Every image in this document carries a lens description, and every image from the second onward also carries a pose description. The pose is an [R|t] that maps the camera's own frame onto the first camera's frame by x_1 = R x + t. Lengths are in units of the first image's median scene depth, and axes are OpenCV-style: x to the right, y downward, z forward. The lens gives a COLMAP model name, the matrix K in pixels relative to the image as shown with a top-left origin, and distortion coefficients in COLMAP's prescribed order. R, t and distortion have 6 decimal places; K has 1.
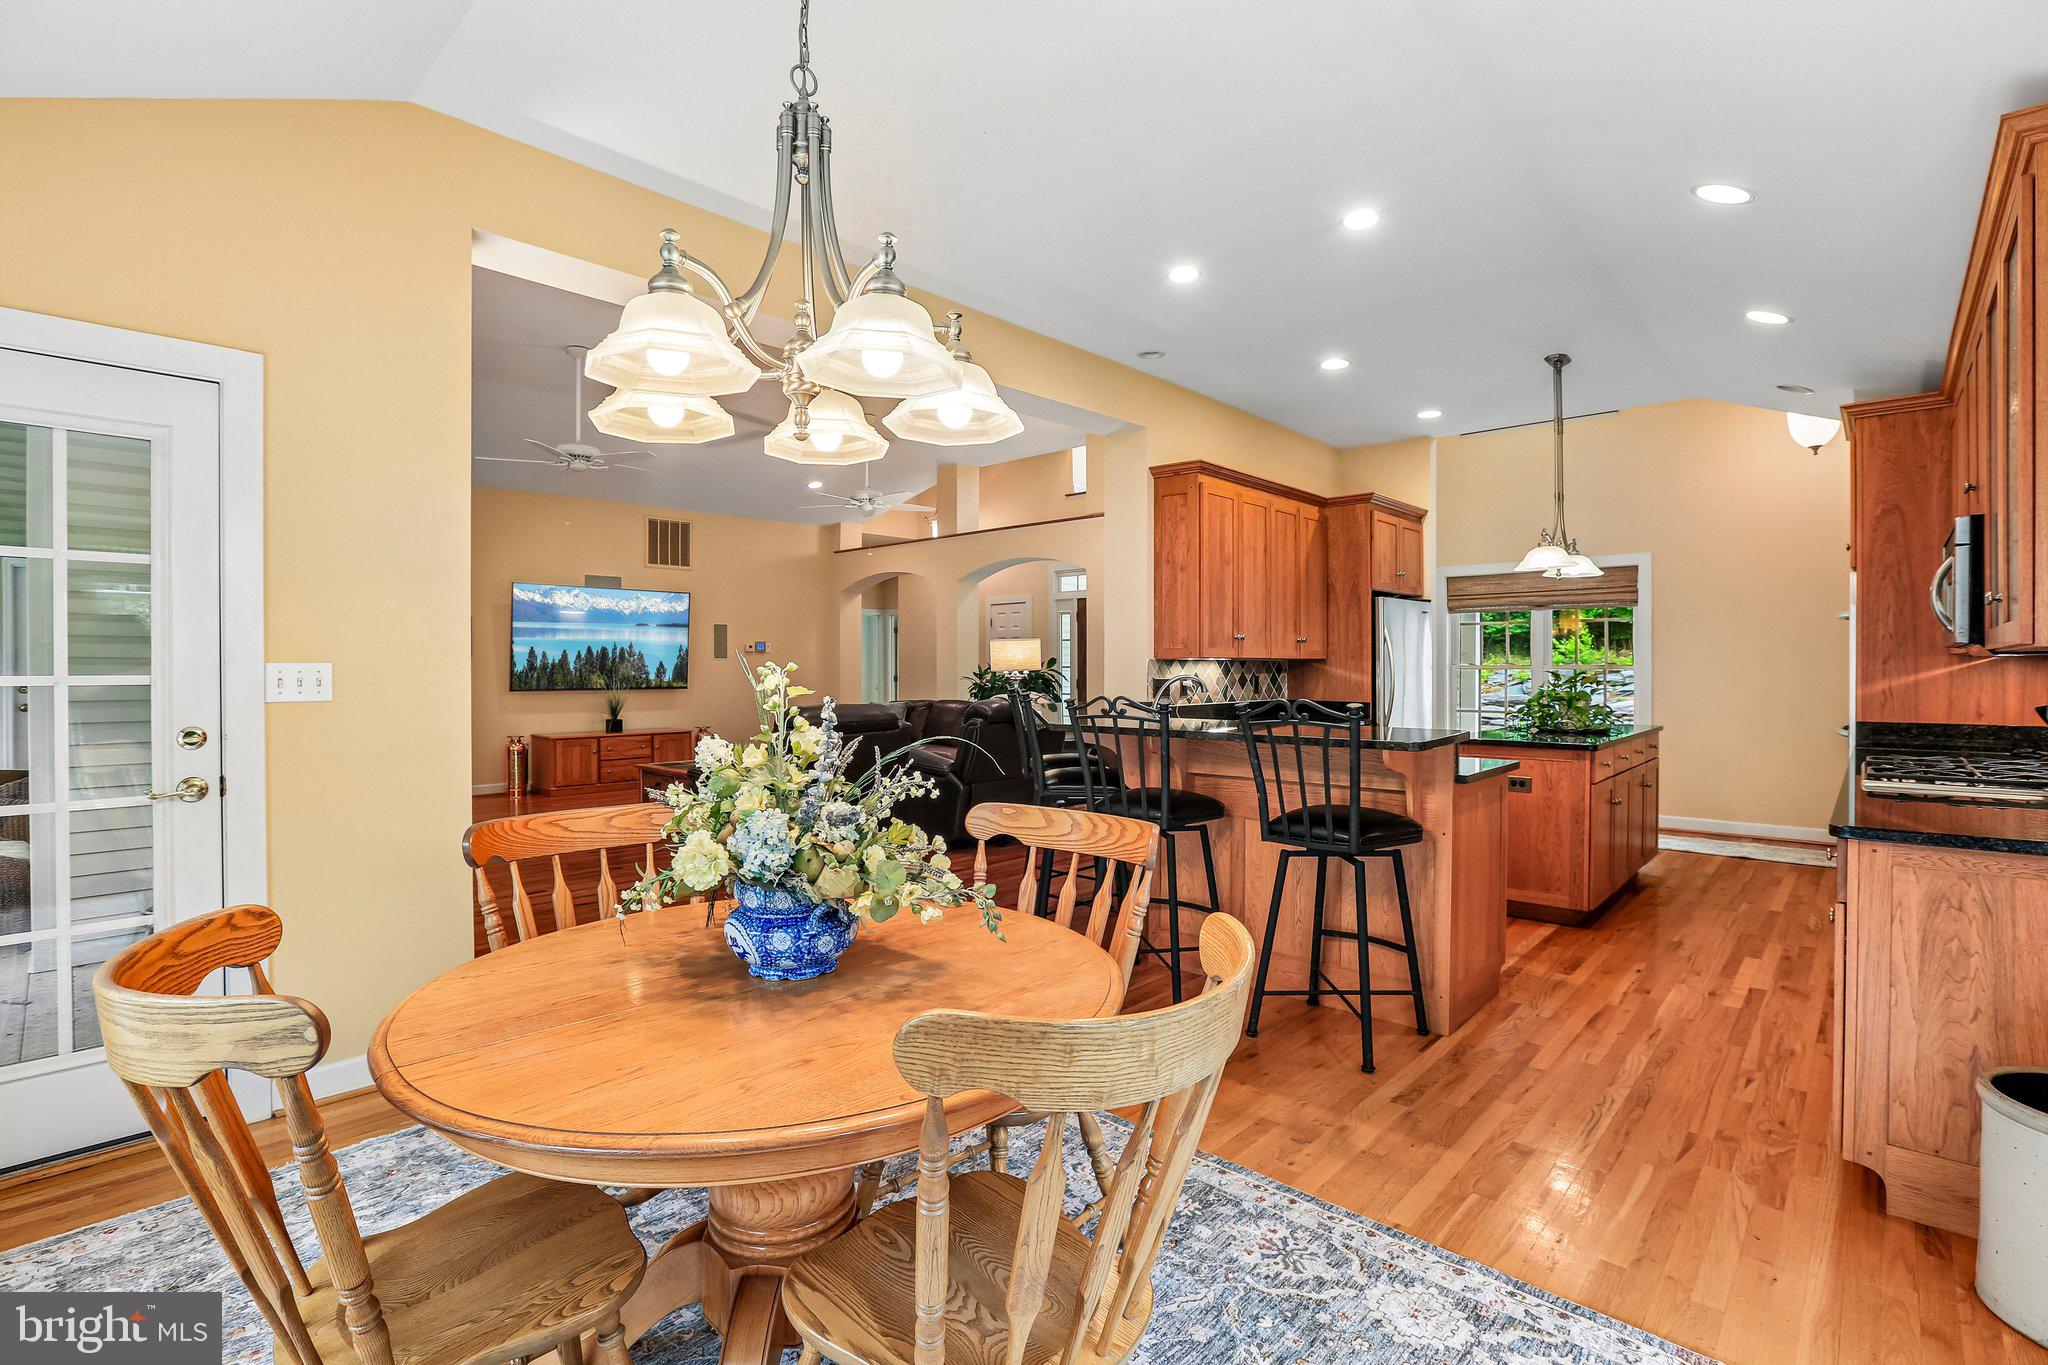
lens RADIAL K [[943.4, 0, 1024.1], [0, 943.4, 674.2], [0, 0, 1]] dist [-0.038810, 0.011663]
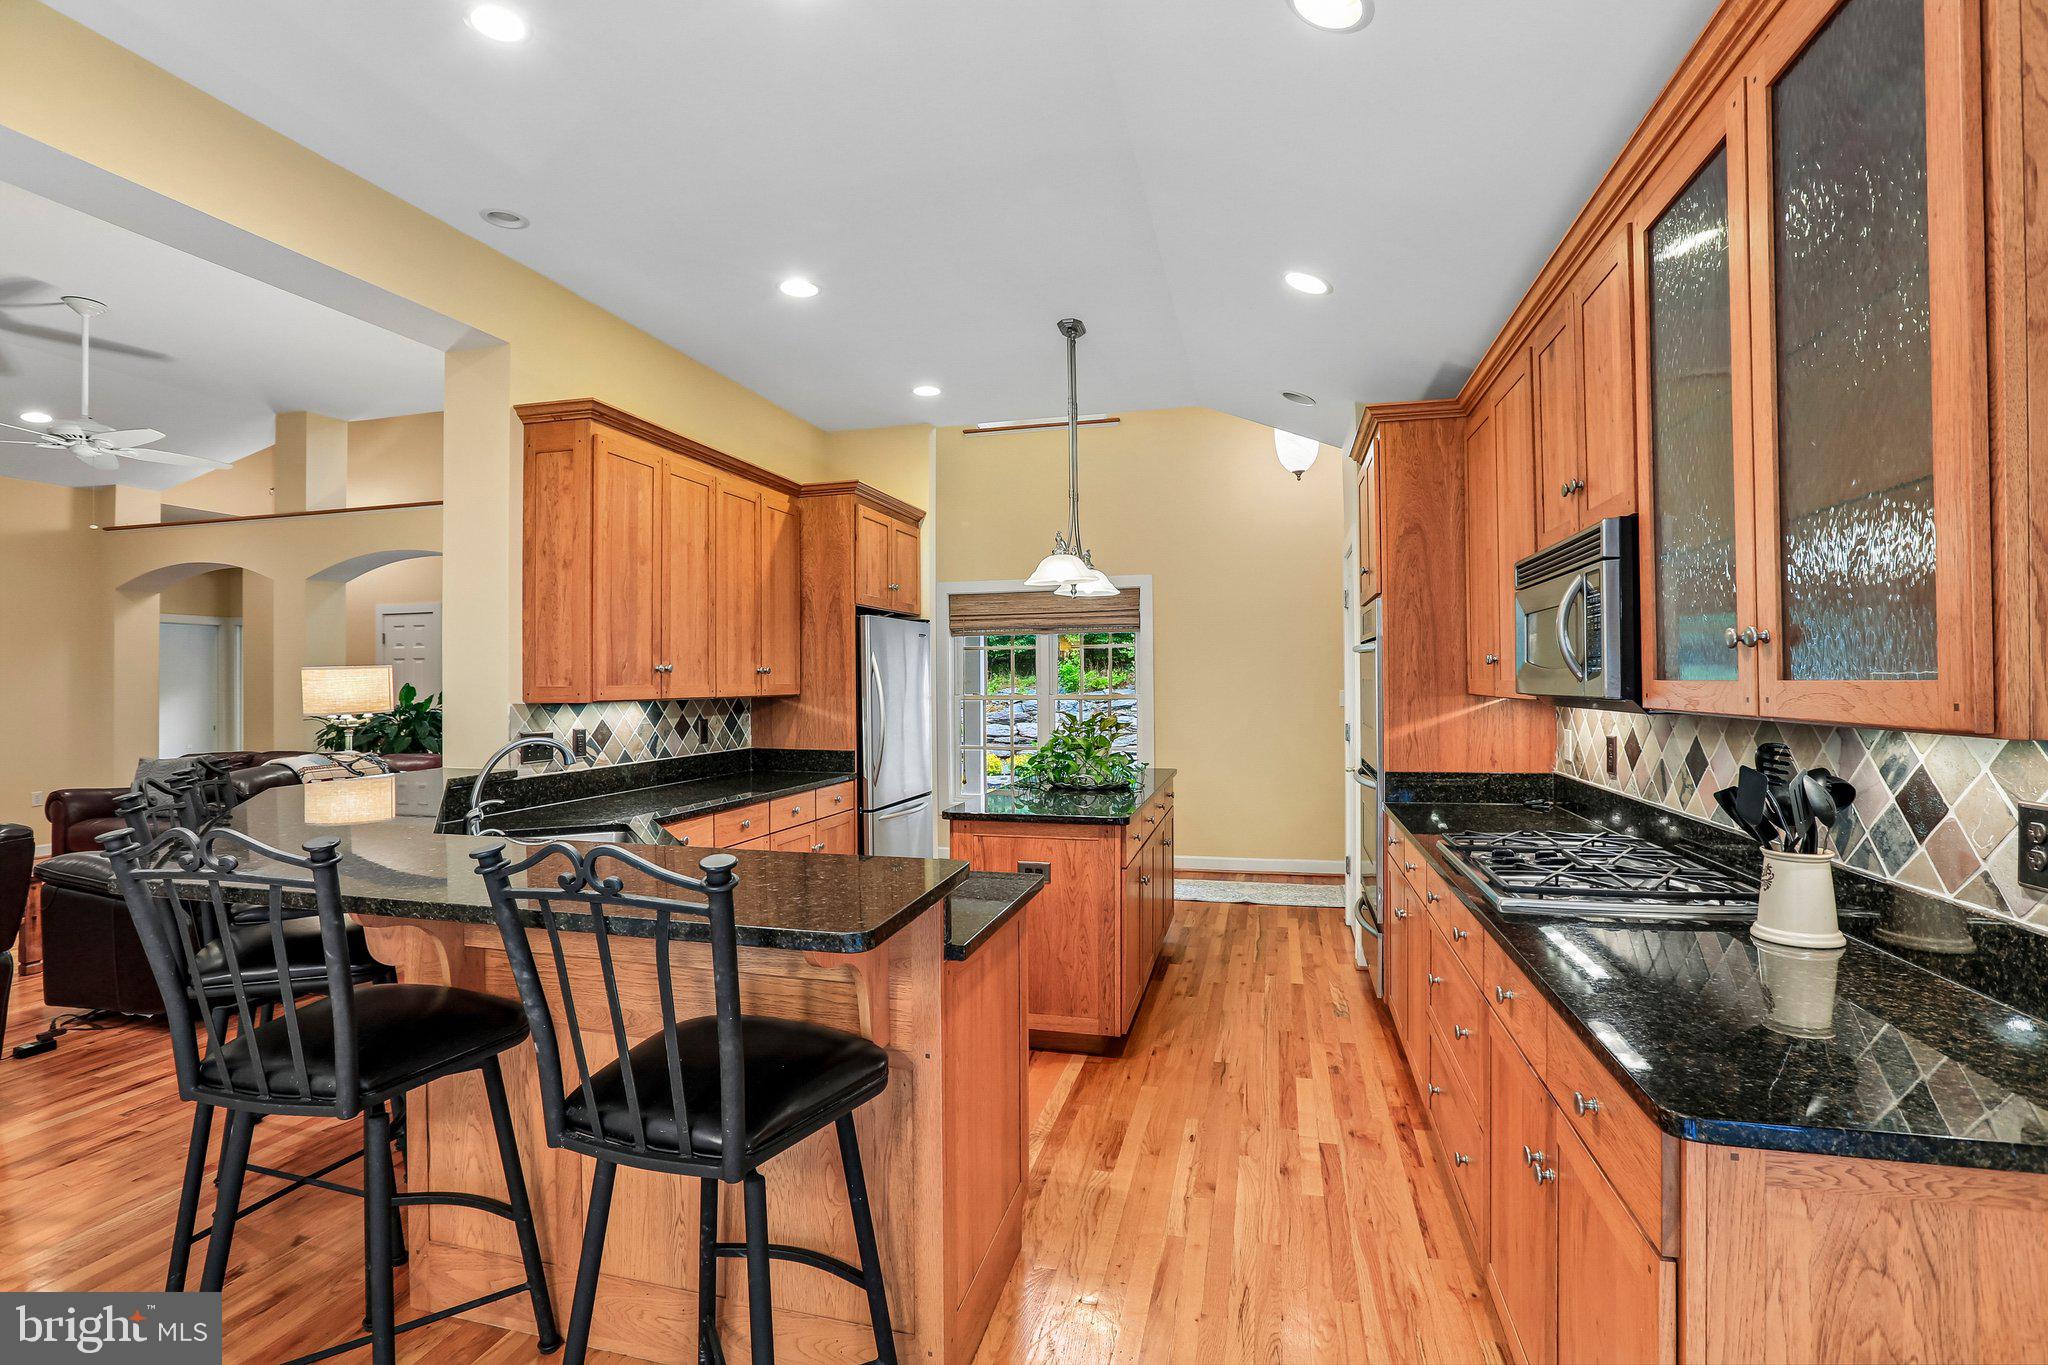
lens RADIAL K [[943.4, 0, 1015.5], [0, 943.4, 672.9], [0, 0, 1]] dist [-0.038810, 0.011663]
pose [[0.884061, -0.002357, 0.467366, 0.143748], [0.011196, 0.999807, -0.016136, -0.023867], [-0.467238, 0.019498, 0.883917, 0.294617]]
